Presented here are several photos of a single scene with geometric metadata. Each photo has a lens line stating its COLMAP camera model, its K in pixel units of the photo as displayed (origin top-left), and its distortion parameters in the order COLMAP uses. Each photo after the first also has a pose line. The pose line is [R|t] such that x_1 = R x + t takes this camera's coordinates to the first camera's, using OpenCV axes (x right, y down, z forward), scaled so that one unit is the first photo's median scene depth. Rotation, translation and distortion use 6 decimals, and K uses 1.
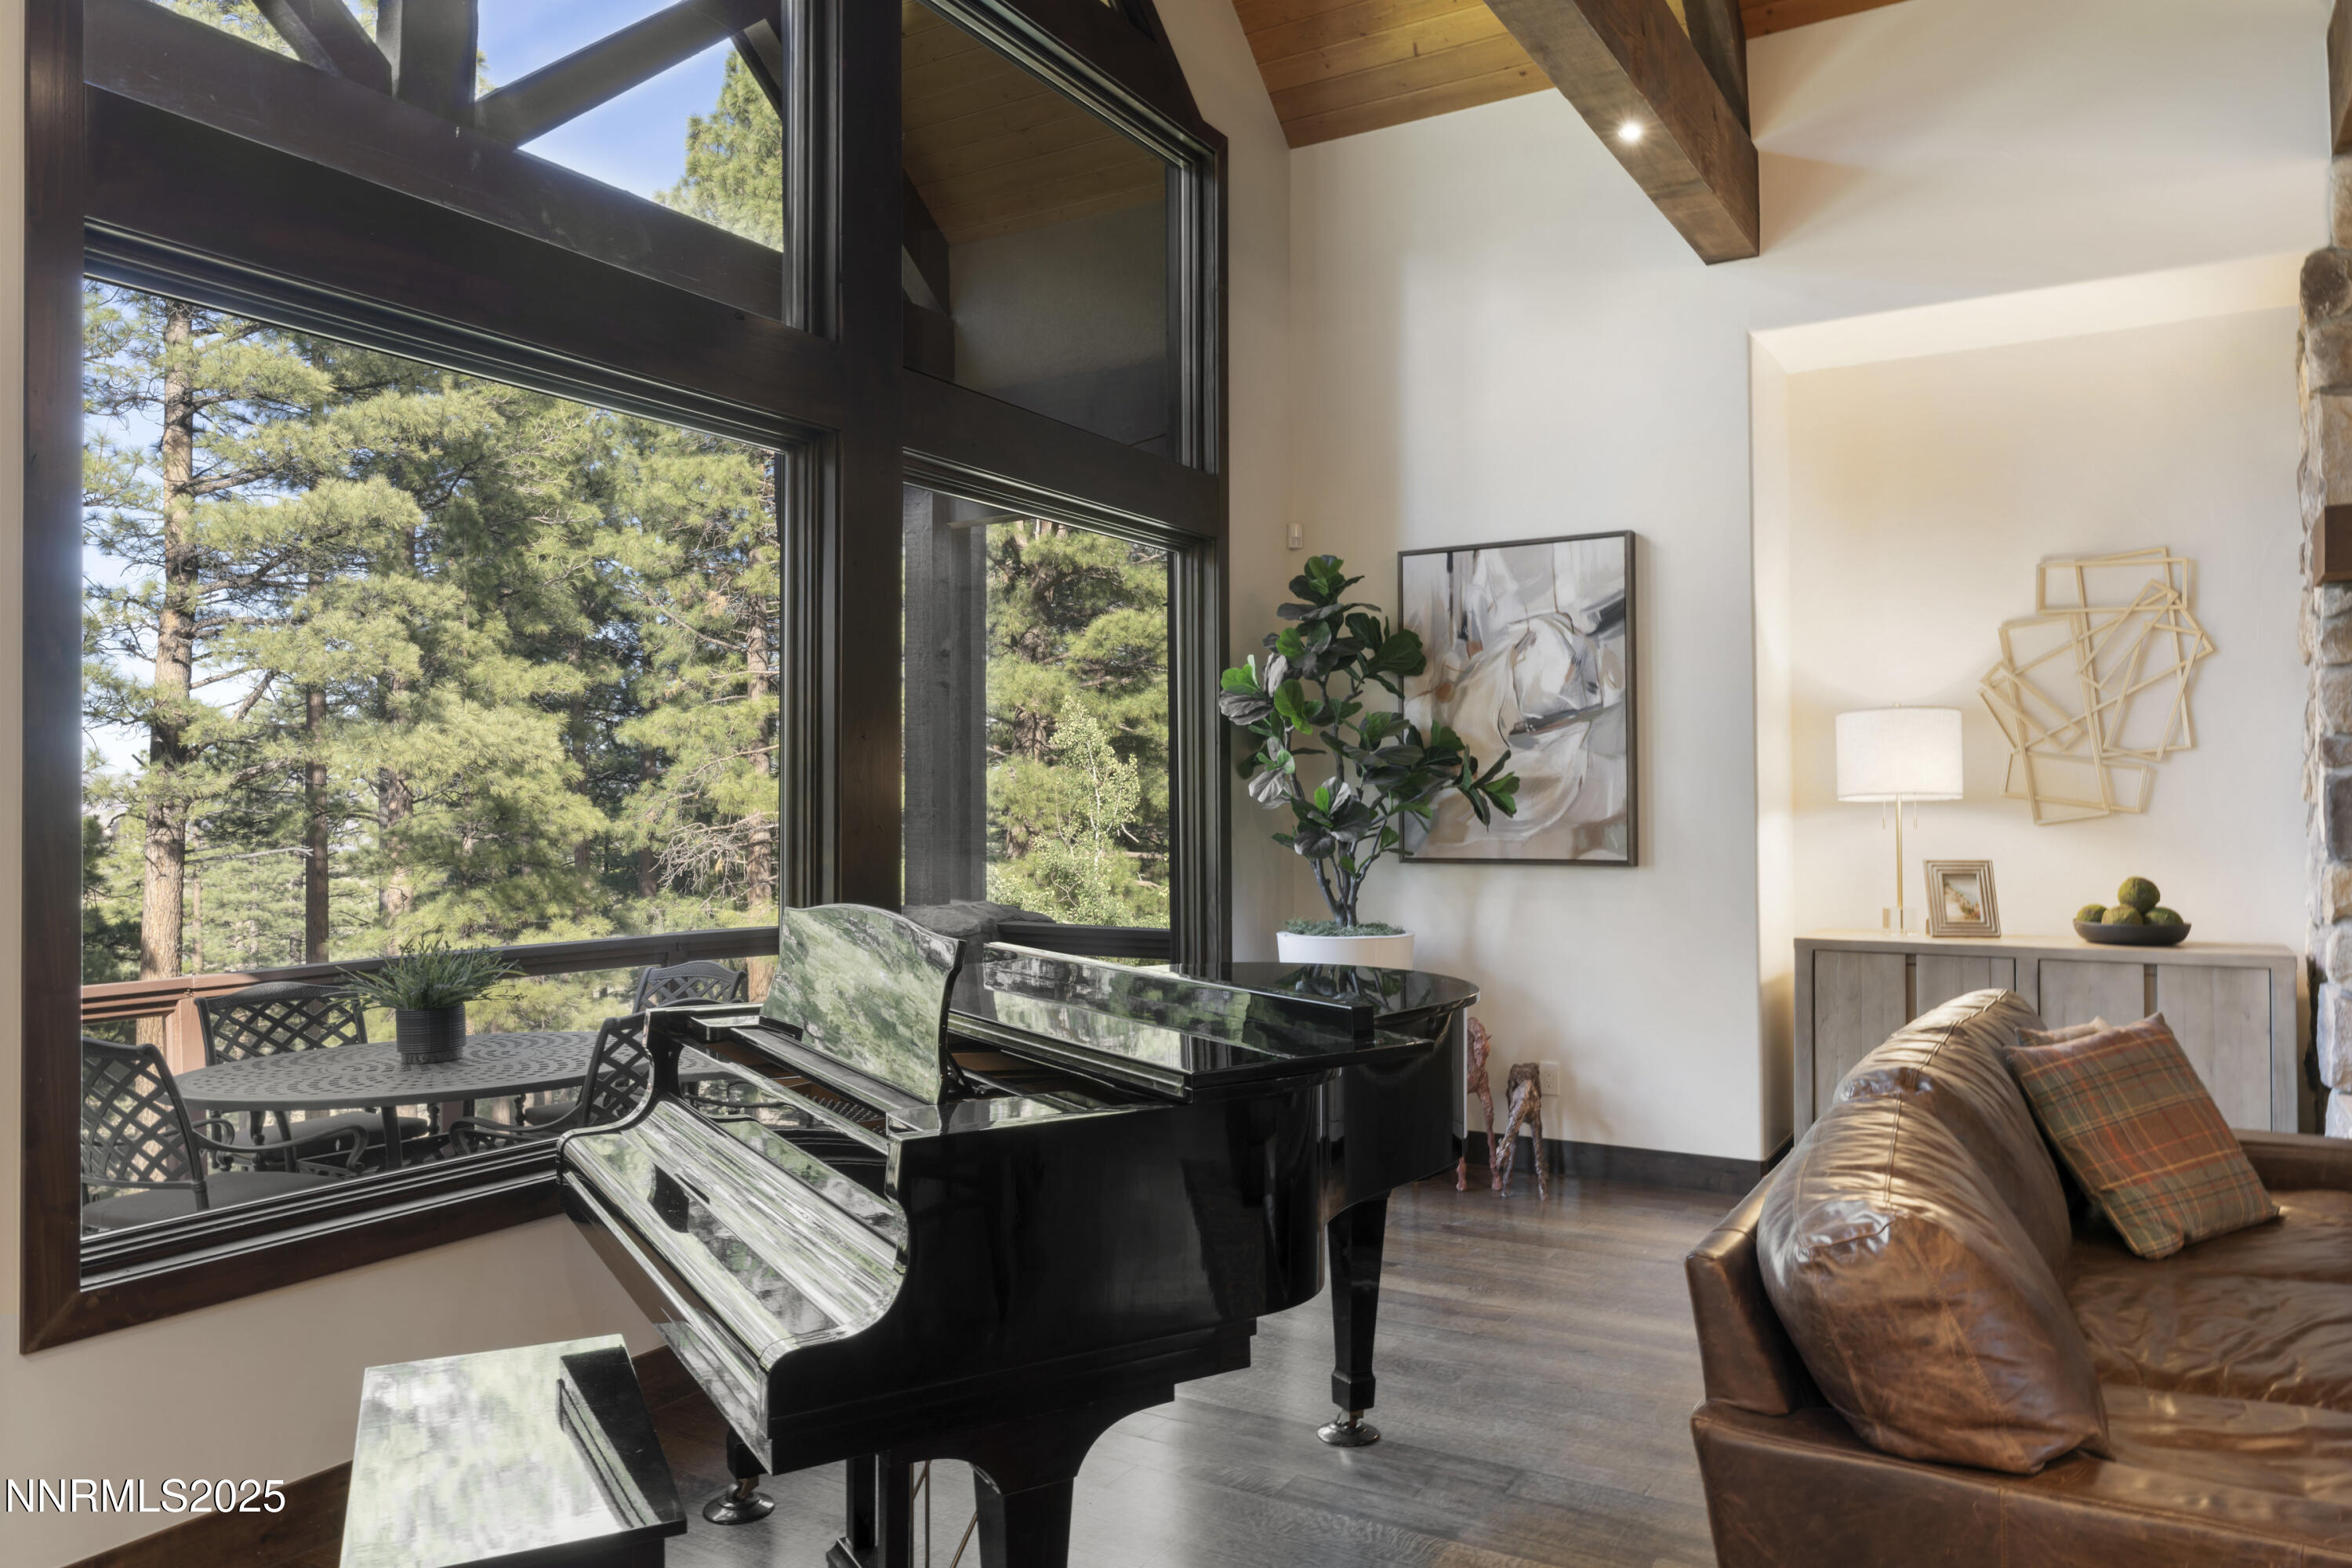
lens RADIAL K [[1663.3, 0, 1176.9], [0, 1663.3, 781.8], [0, 0, 1]] dist [0.006978, 0.004931]
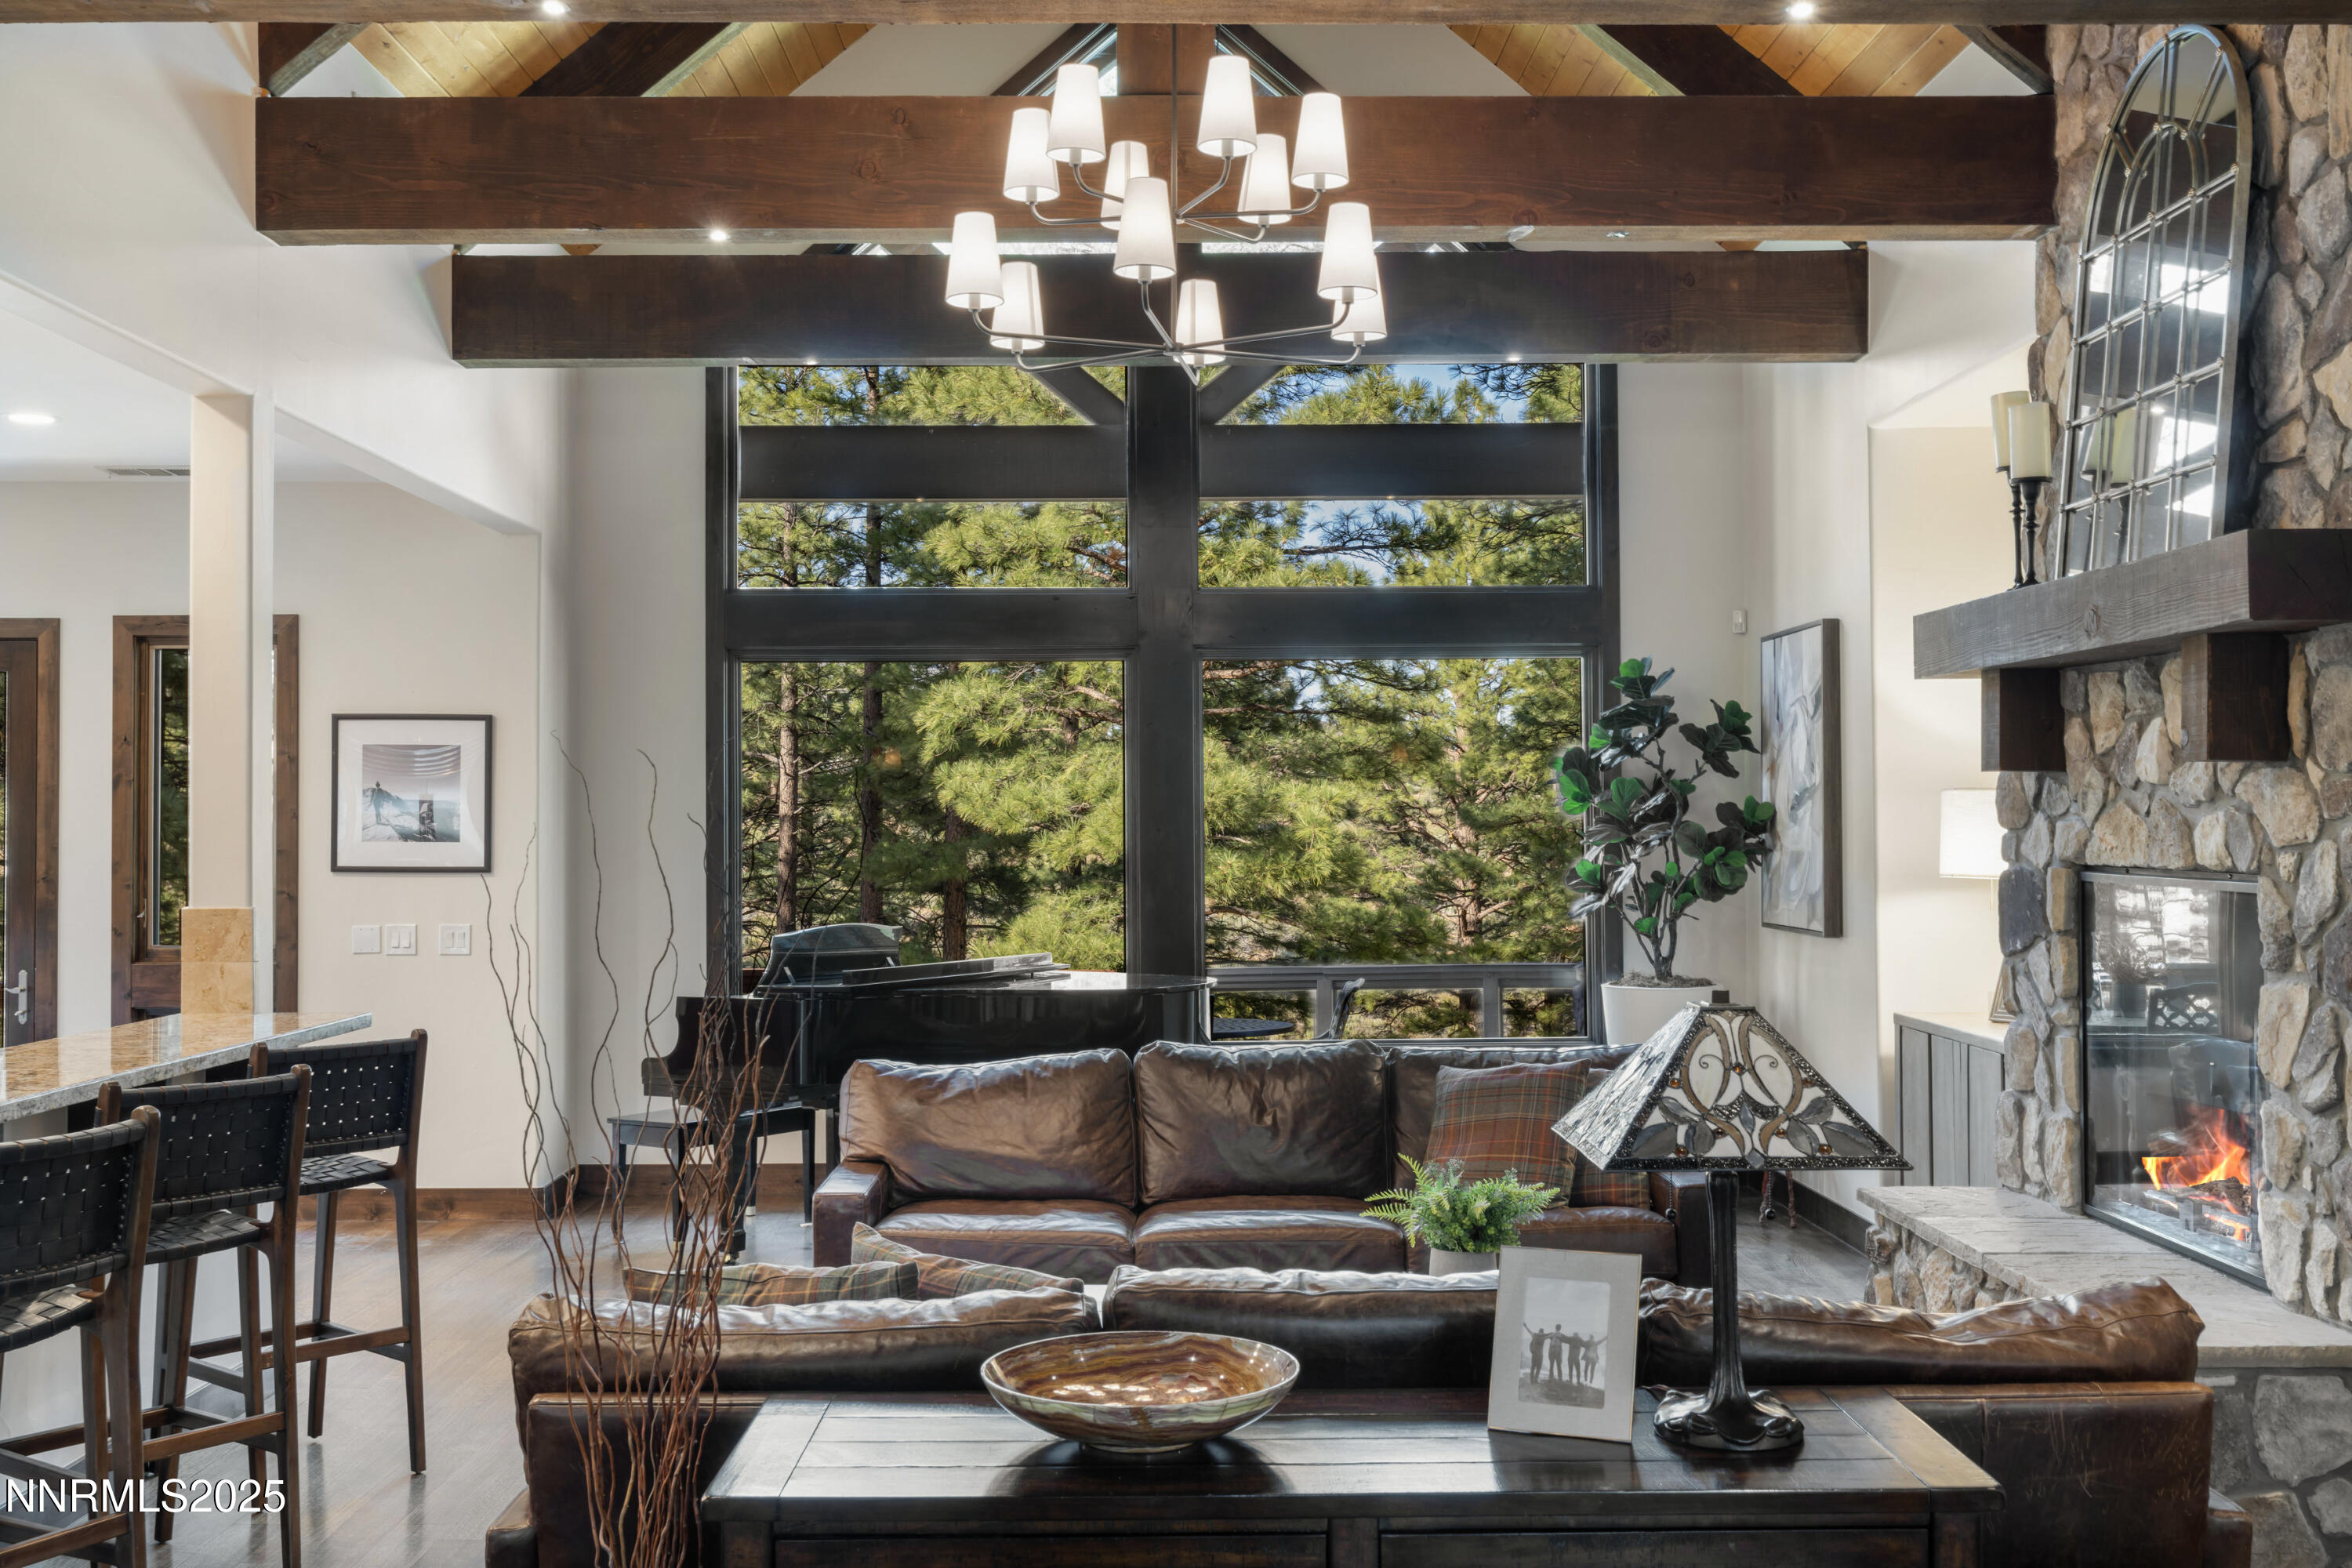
lens RADIAL K [[2309.3, 0, 1179.4], [0, 2309.3, 780.2], [0, 0, 1]] dist [-0.004641, 0.000000]
pose [[0.512708, -0.007479, -0.858531, 1.346827], [0.008064, 0.999960, -0.003895, -0.045737], [0.858525, -0.004926, 0.512748, -0.116217]]
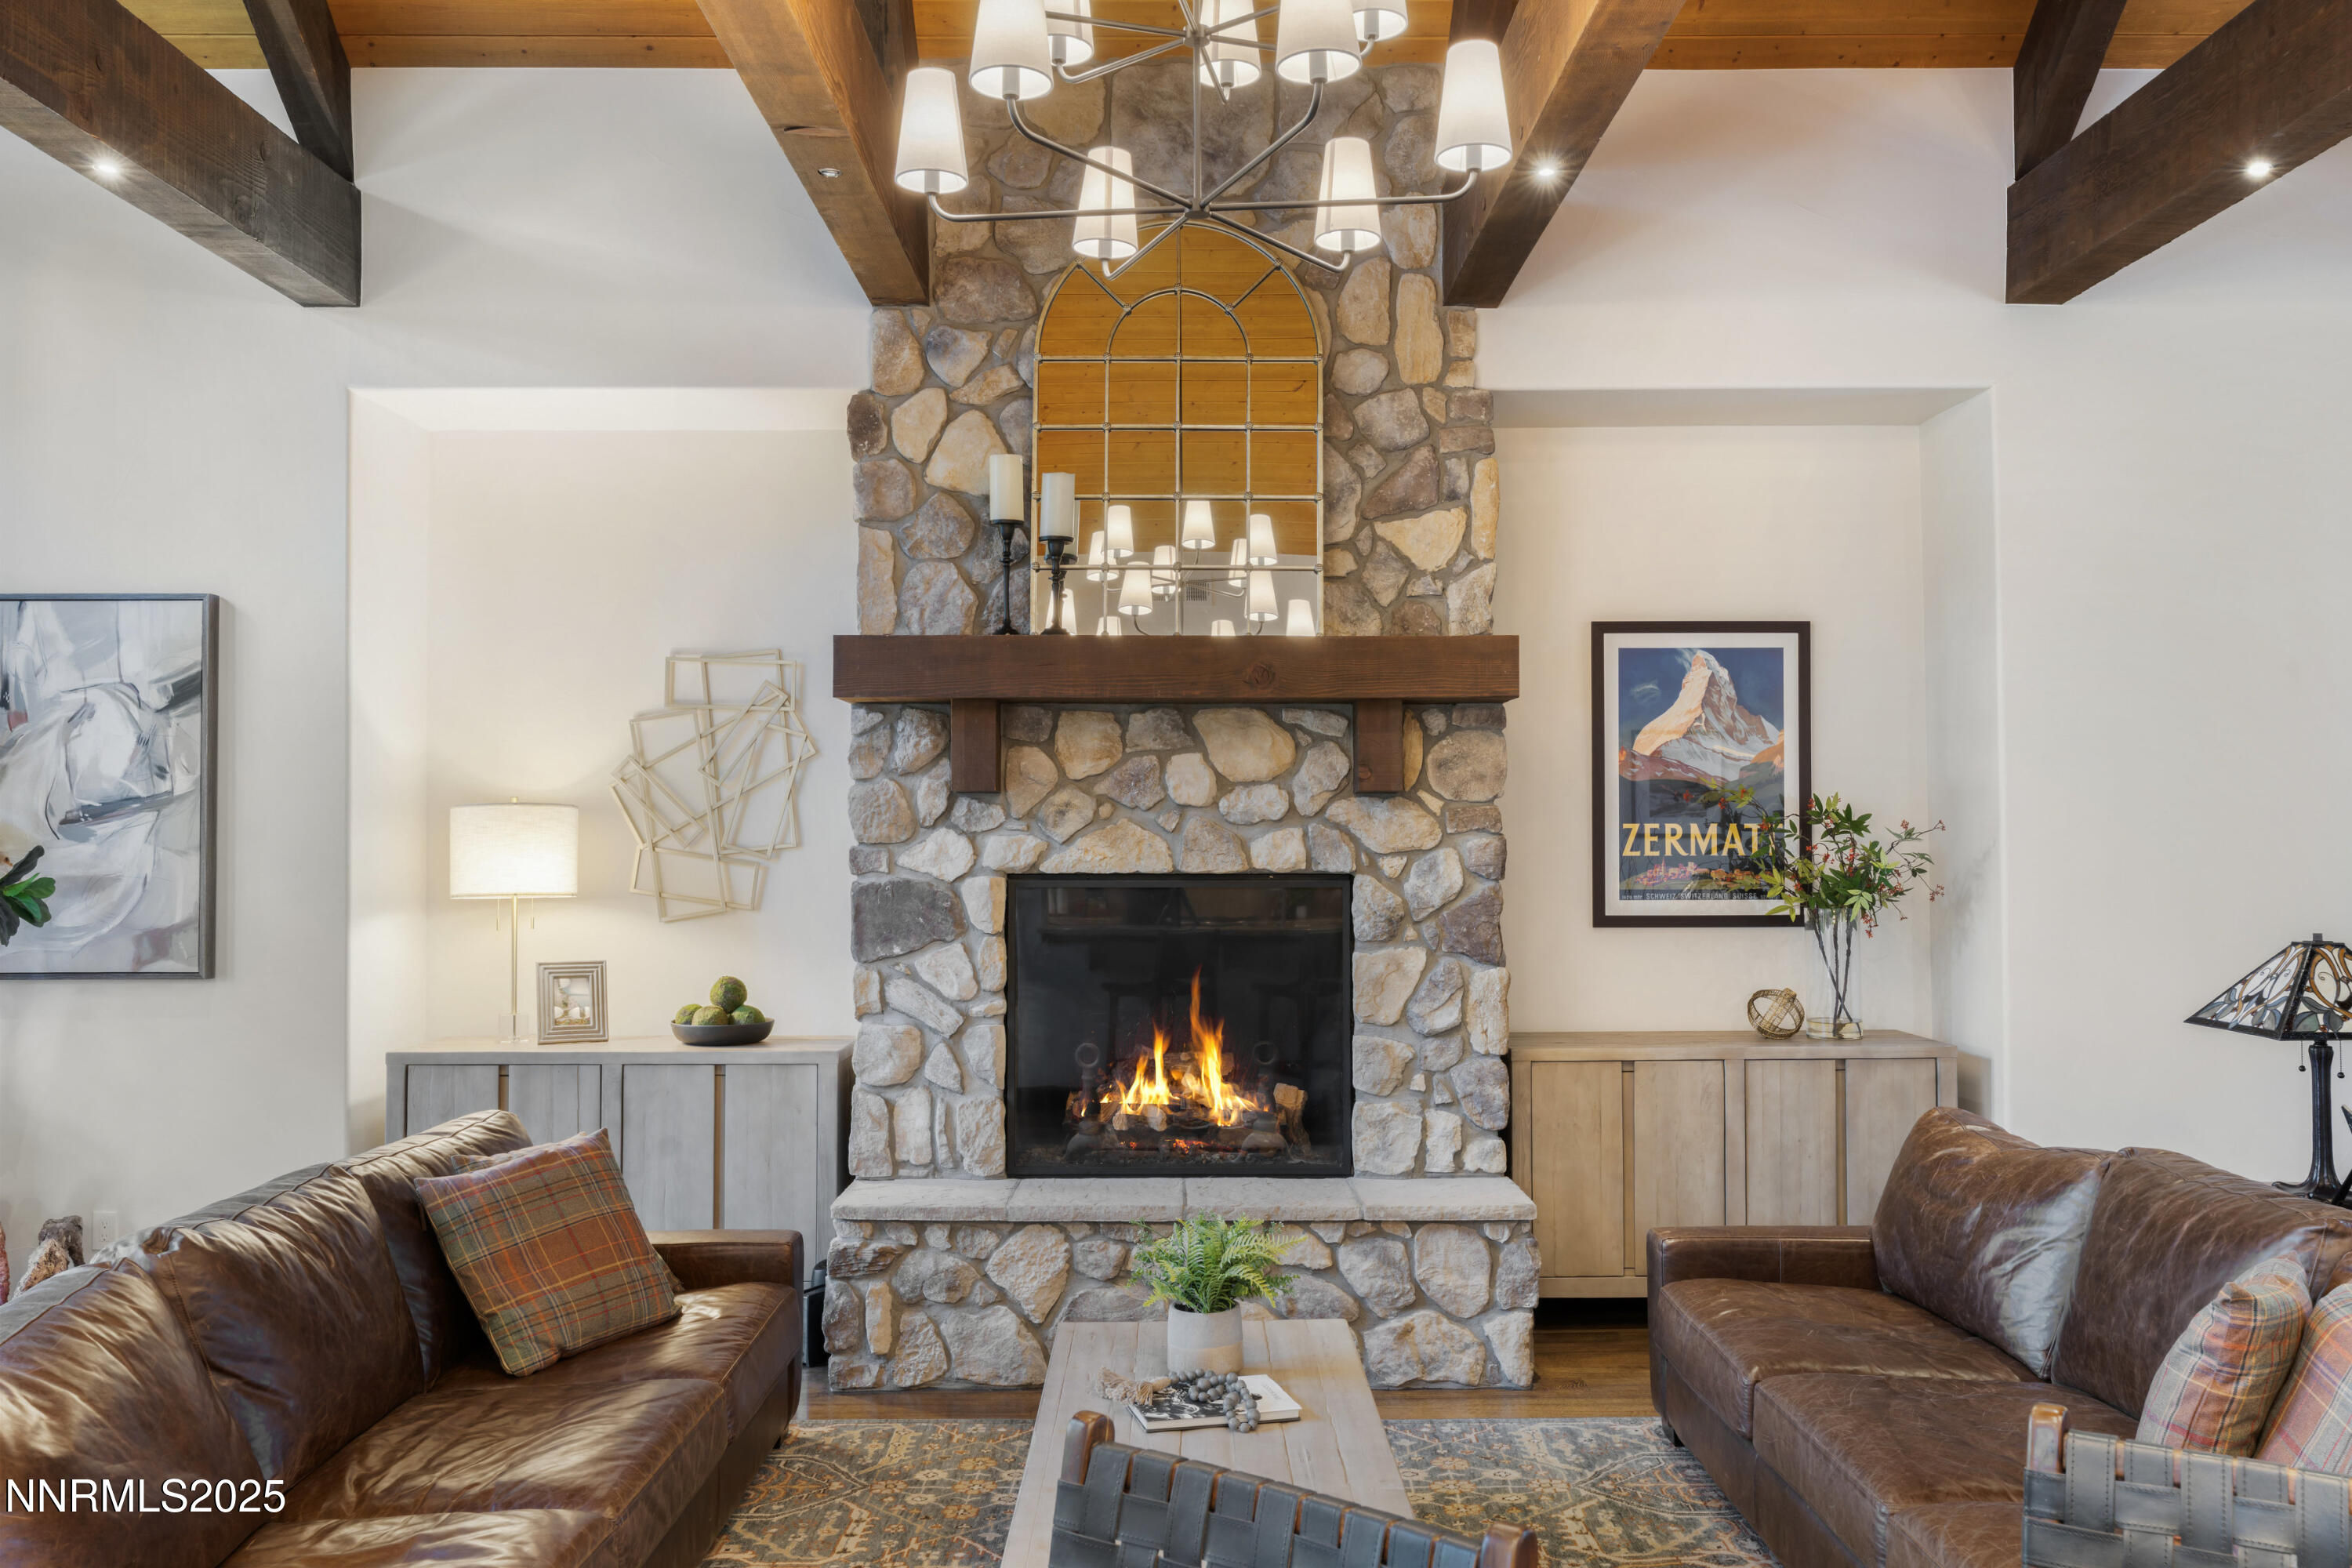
lens RADIAL K [[1971.5, 0, 1195.3], [0, 1971.5, 786.2], [0, 0, 1]] dist [-0.000080, 0.011831]
pose [[0.848917, 0.016796, 0.528259, 0.168629], [-0.008710, 0.999804, -0.017792, -0.036781], [-0.528454, 0.010503, 0.848897, -0.156125]]
